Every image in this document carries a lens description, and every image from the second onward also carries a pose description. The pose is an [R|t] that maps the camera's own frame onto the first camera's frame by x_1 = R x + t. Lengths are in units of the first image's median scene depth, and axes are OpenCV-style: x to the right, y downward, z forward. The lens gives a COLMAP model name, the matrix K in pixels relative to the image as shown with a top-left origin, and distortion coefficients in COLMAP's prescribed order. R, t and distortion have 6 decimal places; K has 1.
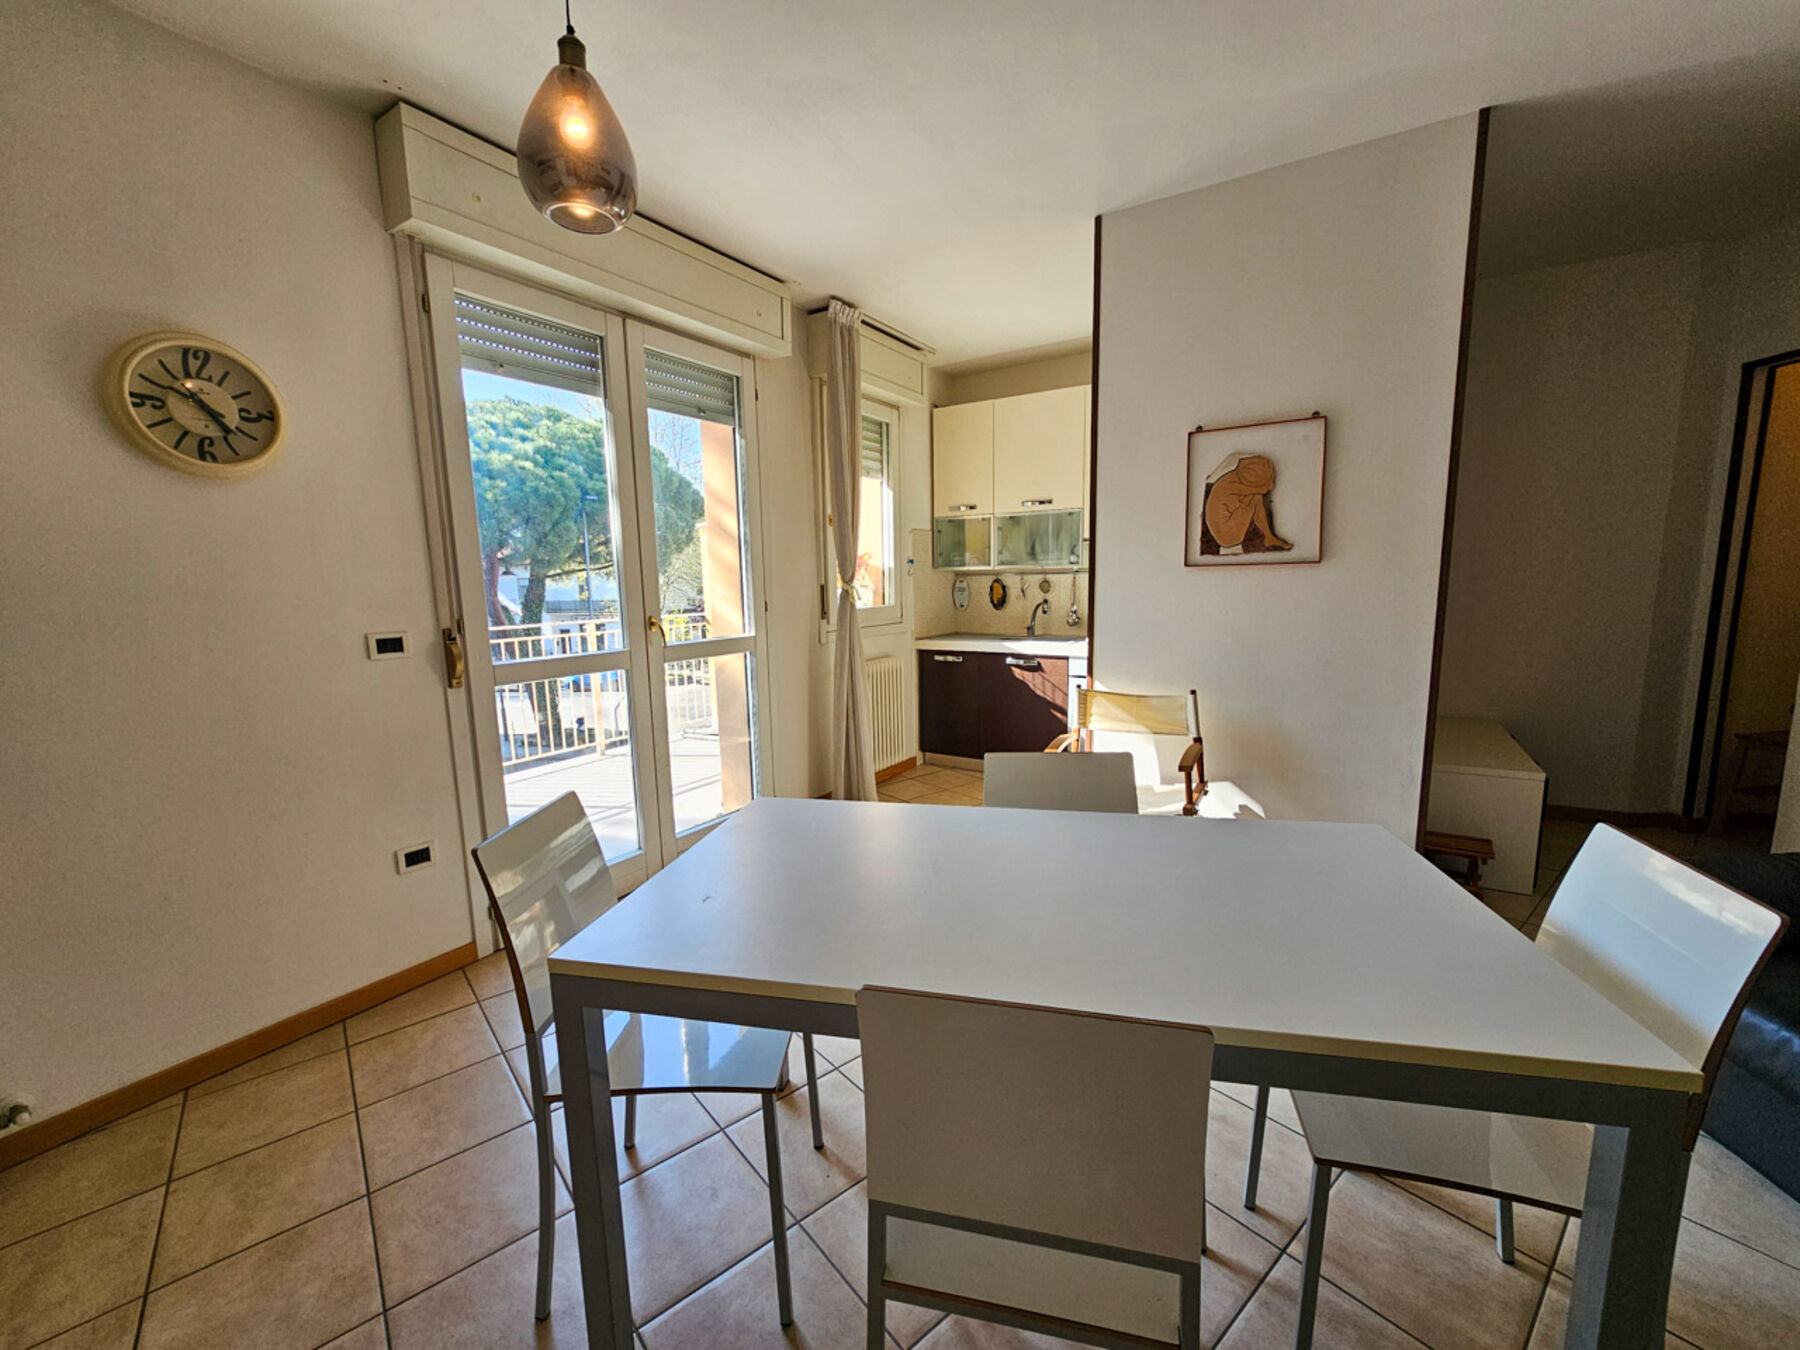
lens RADIAL K [[729.6, 0, 886.9], [0, 729.6, 686.1], [0, 0, 1]] dist [0.002762, -0.007571]
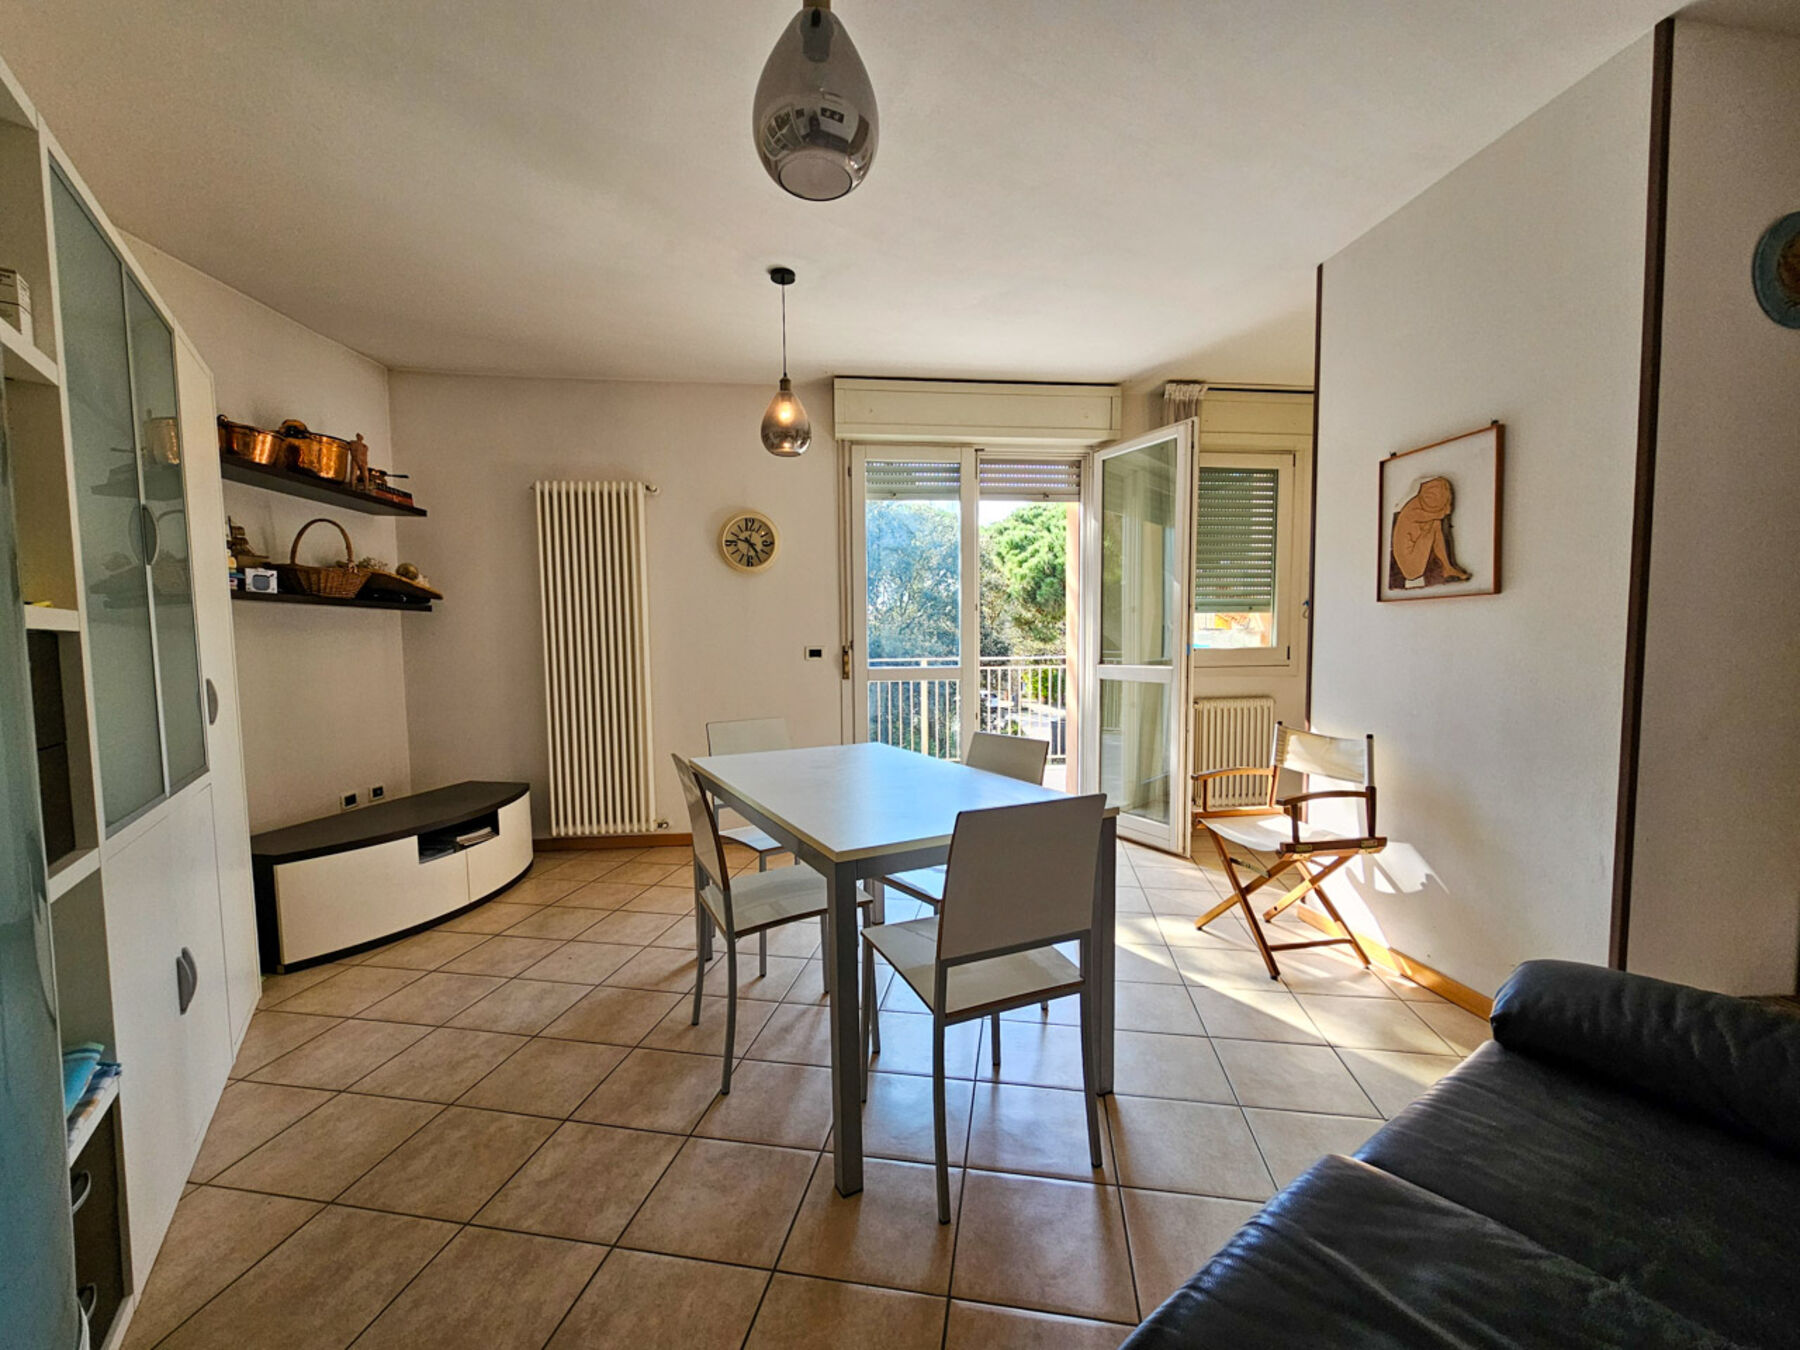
lens RADIAL K [[729.6, 0, 886.9], [0, 729.6, 686.1], [0, 0, 1]] dist [0.002762, -0.007571]
pose [[0.637790, 0.064221, -0.767528, 0.742737], [-0.114737, 0.993321, -0.012230, 0.026281], [0.761616, 0.095864, 0.640898, -0.063153]]
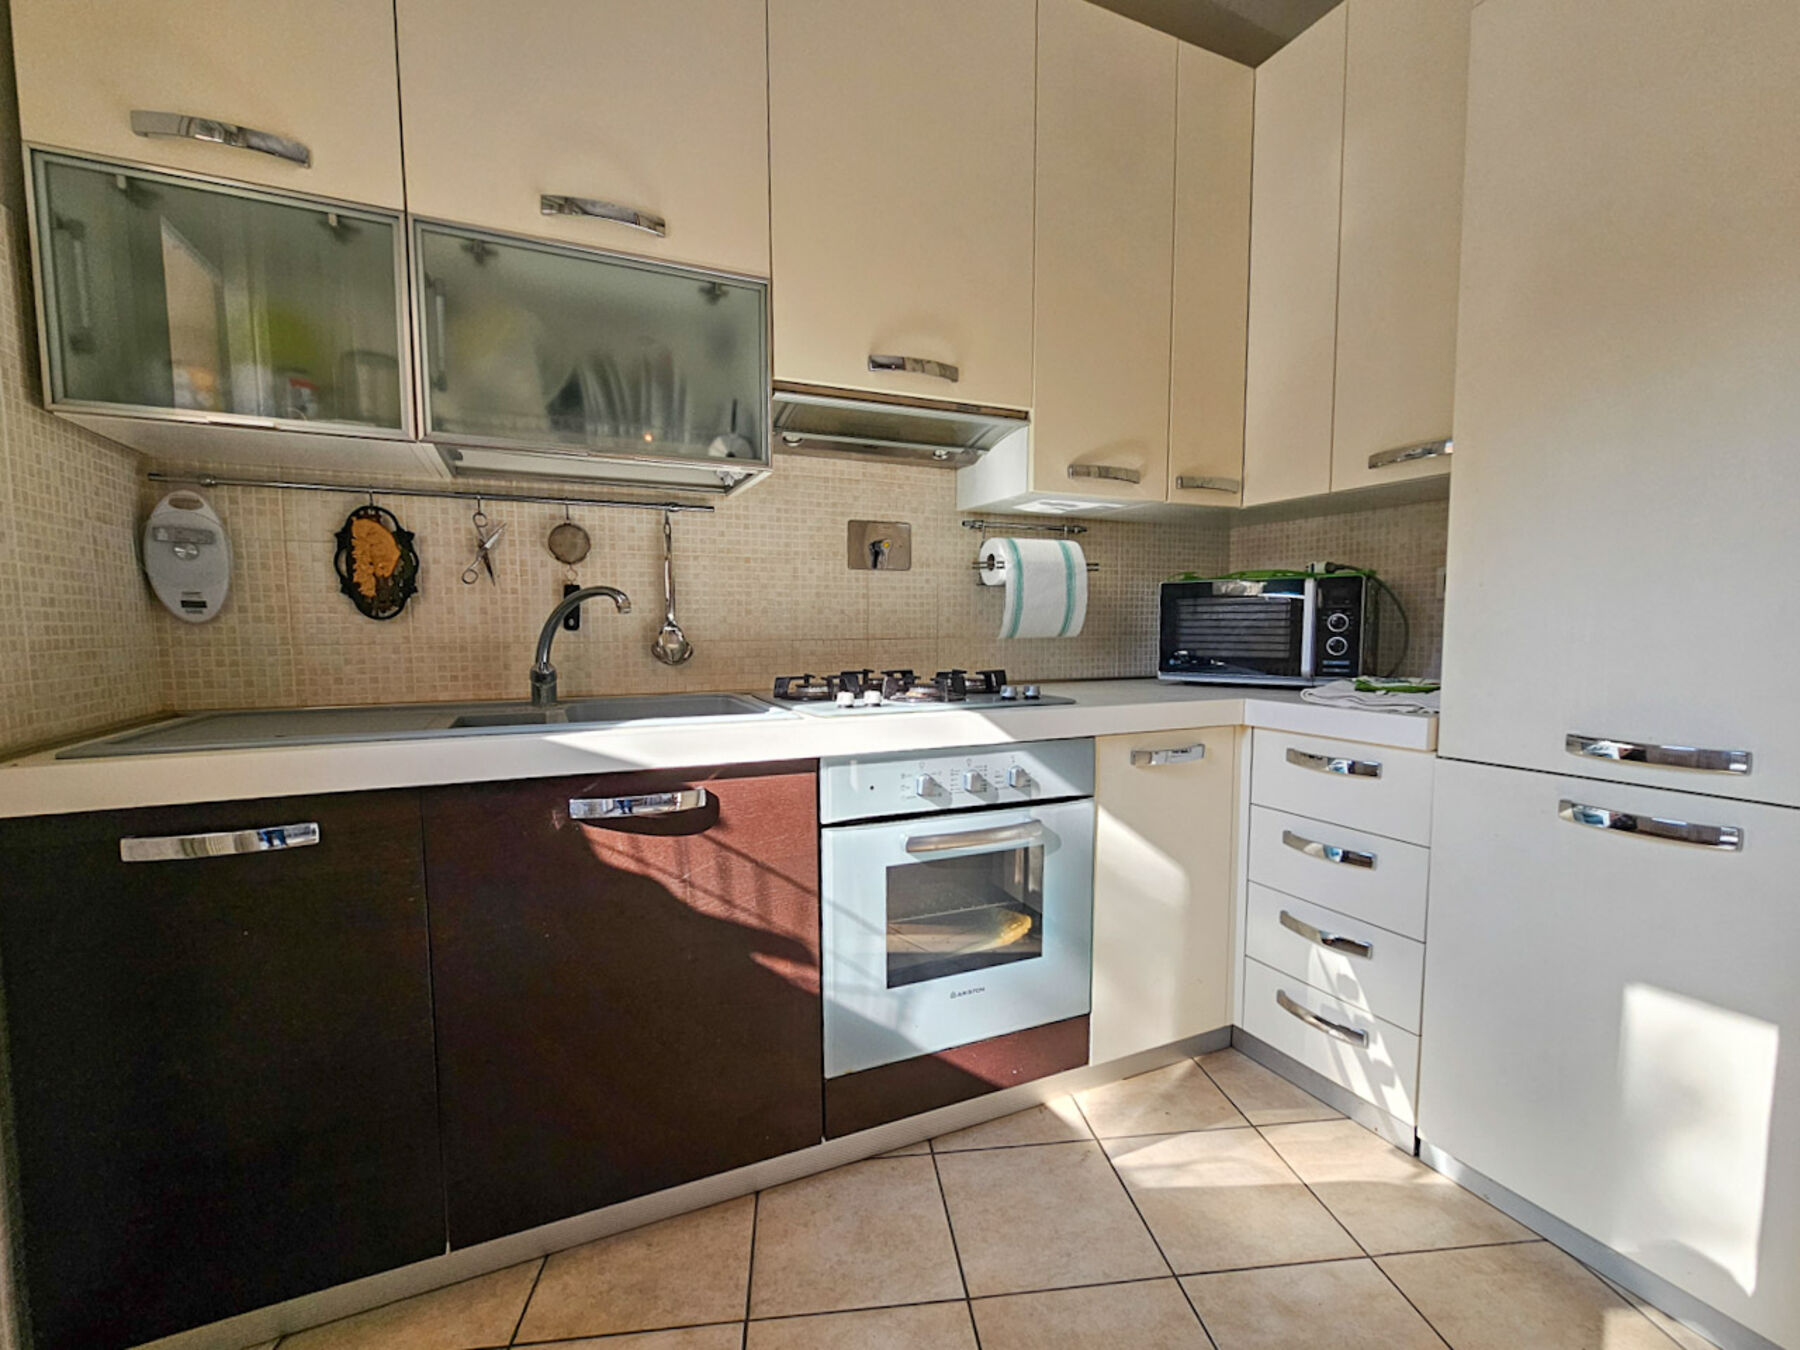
lens RADIAL K [[729.6, 0, 886.9], [0, 729.6, 686.1], [0, 0, 1]] dist [0.002762, -0.007571]
pose [[0.533379, -0.054432, 0.844123, 0.034196], [0.113169, 0.993548, -0.007441, -0.102925], [-0.838272, 0.099497, 0.536098, 1.304887]]
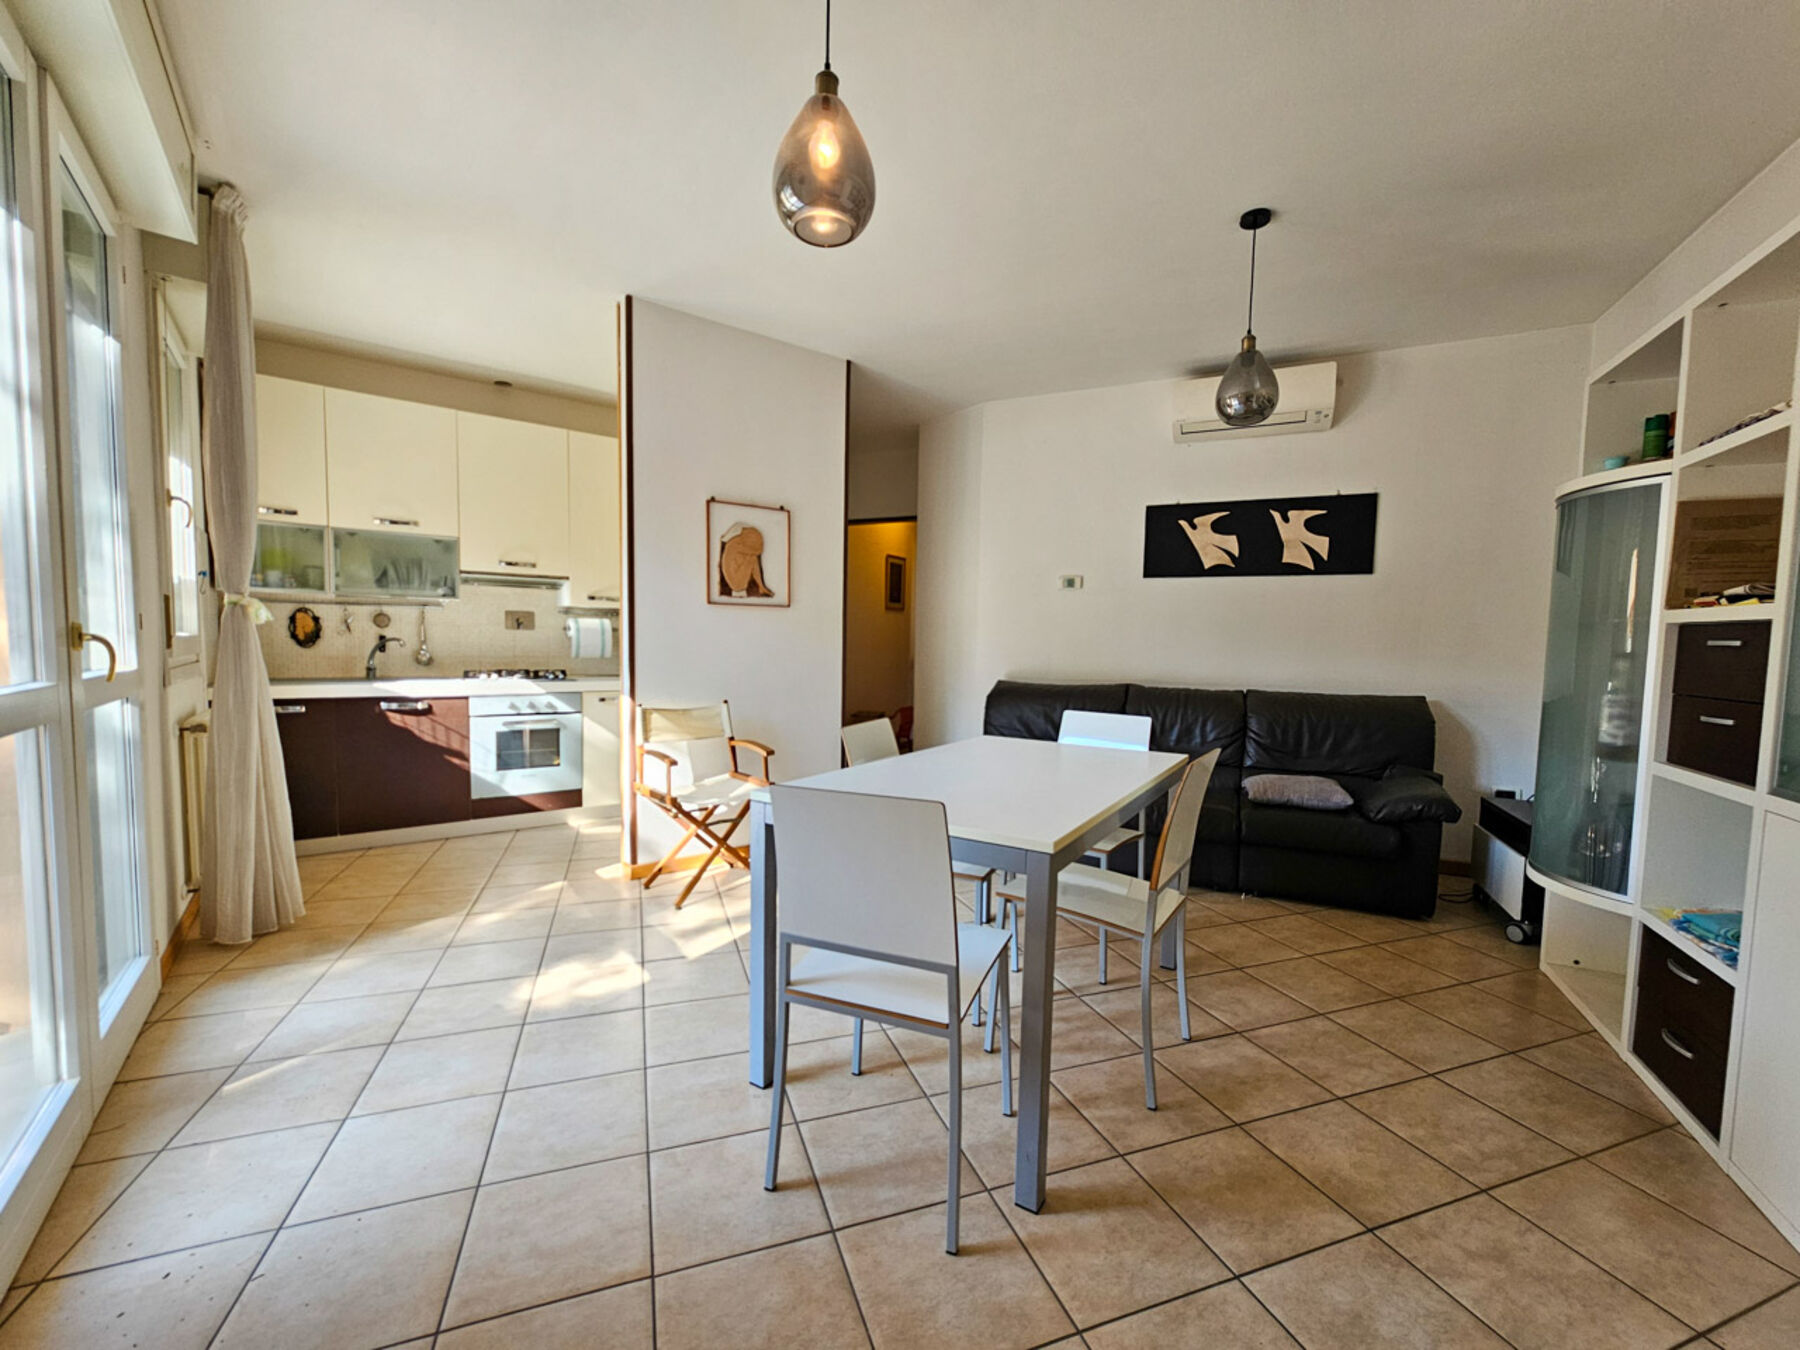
lens RADIAL K [[729.6, 0, 886.9], [0, 729.6, 686.1], [0, 0, 1]] dist [0.002762, -0.007571]
pose [[0.349841, -0.030289, 0.936319, -0.684297], [0.111224, 0.993751, -0.009410, 0.025110], [-0.930183, 0.107434, 0.351023, 0.288724]]
